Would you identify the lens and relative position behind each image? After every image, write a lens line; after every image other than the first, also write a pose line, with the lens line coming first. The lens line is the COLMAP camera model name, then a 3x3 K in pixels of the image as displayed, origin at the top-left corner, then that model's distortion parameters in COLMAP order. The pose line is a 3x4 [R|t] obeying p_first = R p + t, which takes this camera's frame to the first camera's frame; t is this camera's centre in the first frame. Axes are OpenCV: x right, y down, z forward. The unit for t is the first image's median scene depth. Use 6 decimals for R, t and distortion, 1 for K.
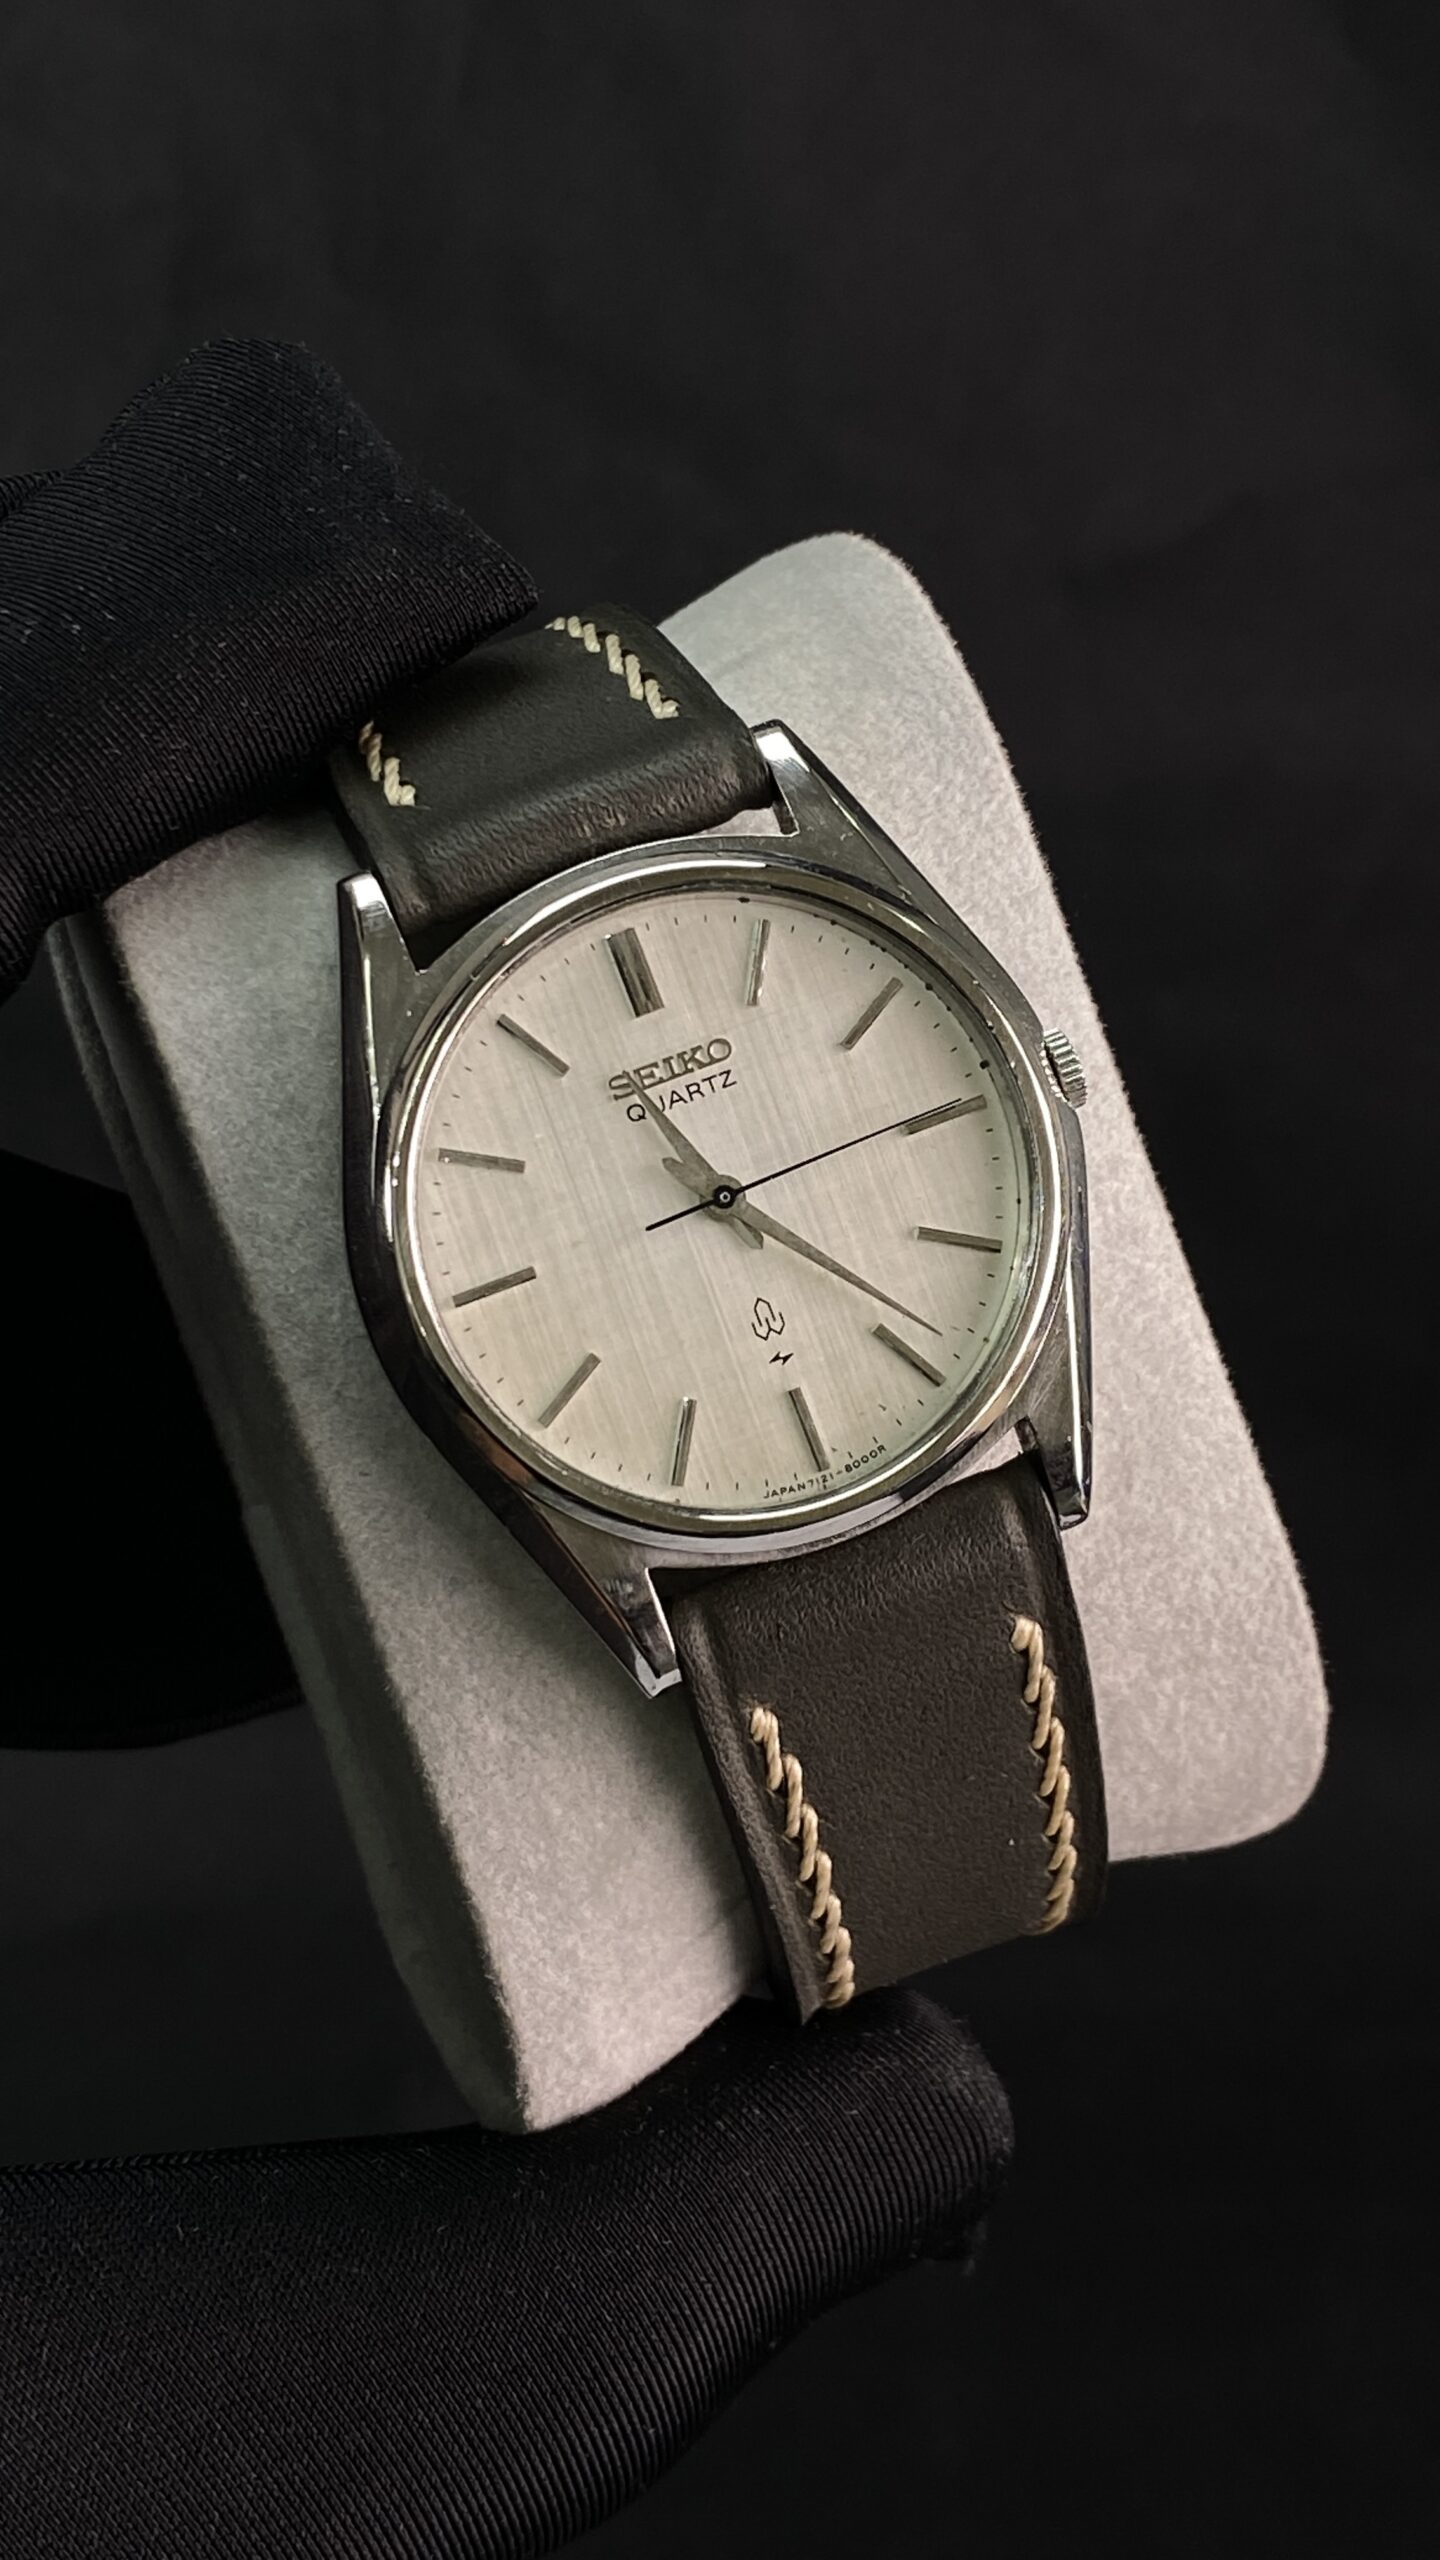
lens RADIAL K [[3893.6, 0, 722.9], [0, 3893.6, 1279.2], [0, 0, 1]] dist [-0.048450, 0.000000]
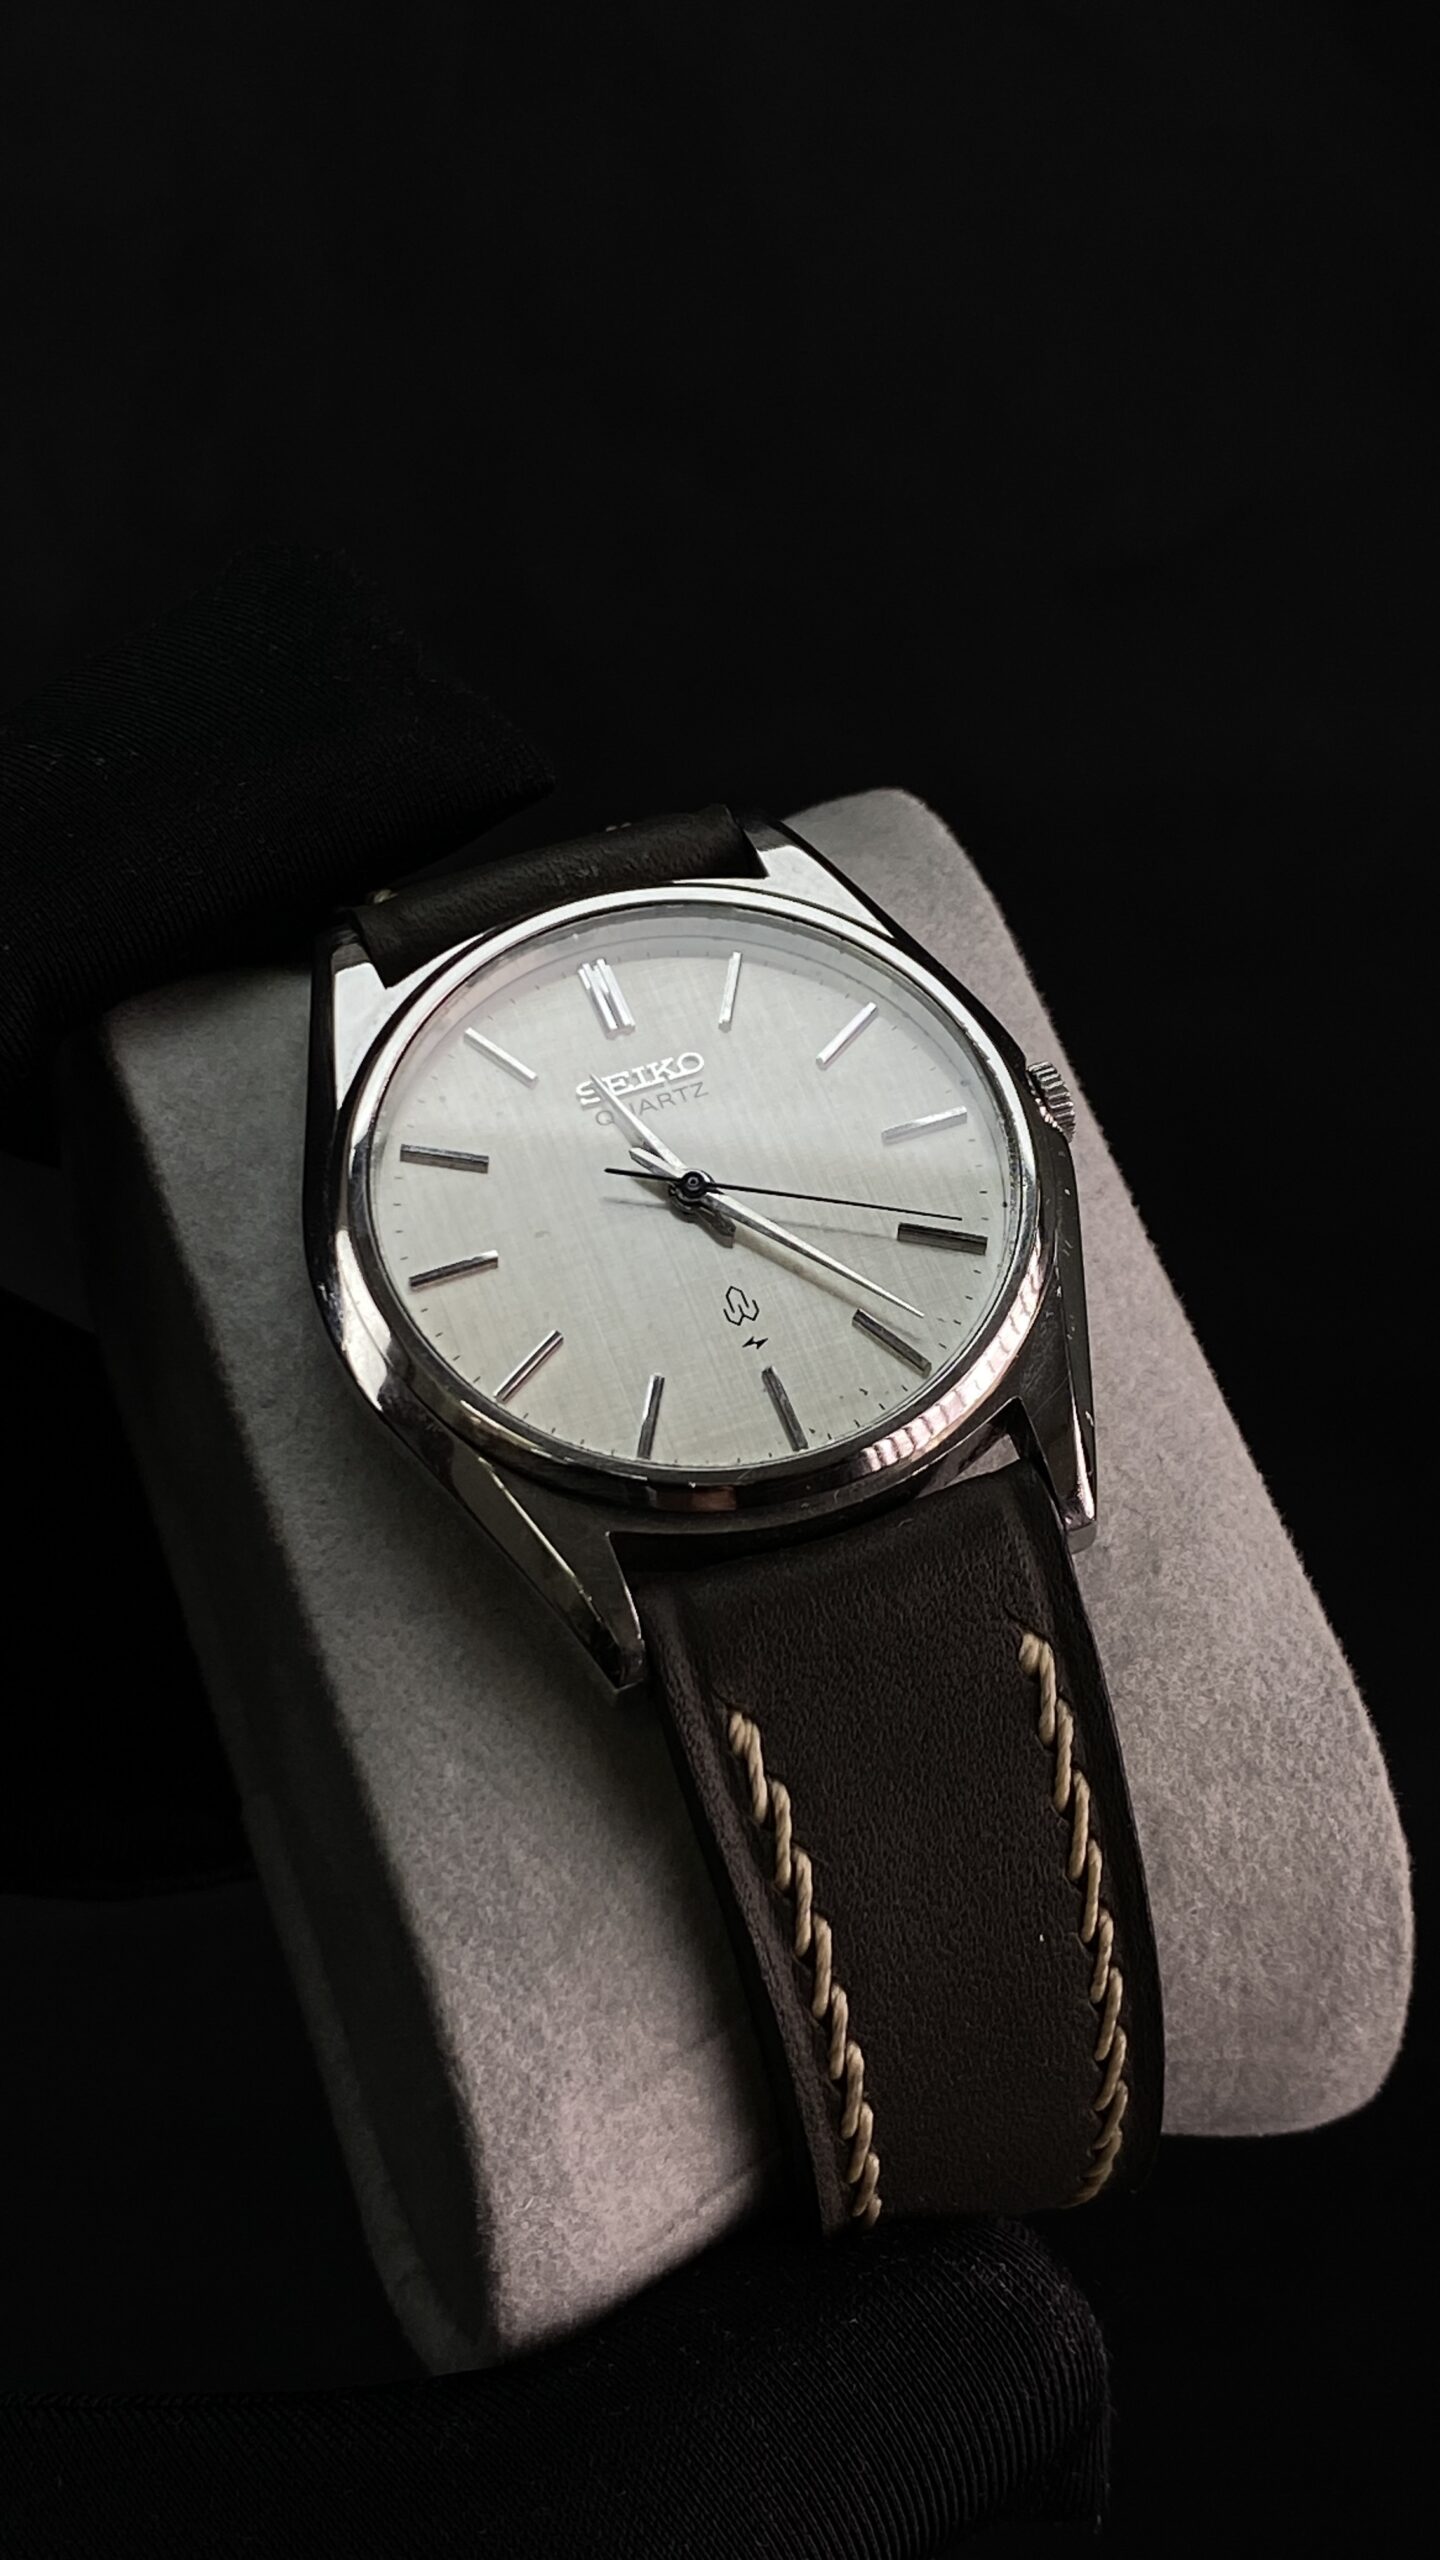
lens RADIAL K [[3893.6, 0, 715.8], [0, 3893.6, 1280.7], [0, 0, 1]] dist [-0.048450, 0.000000]
pose [[0.996014, -0.040749, -0.079350, 0.078396], [0.000651, 0.892854, -0.450345, 0.418468], [0.089199, 0.448499, 0.889321, 0.144786]]
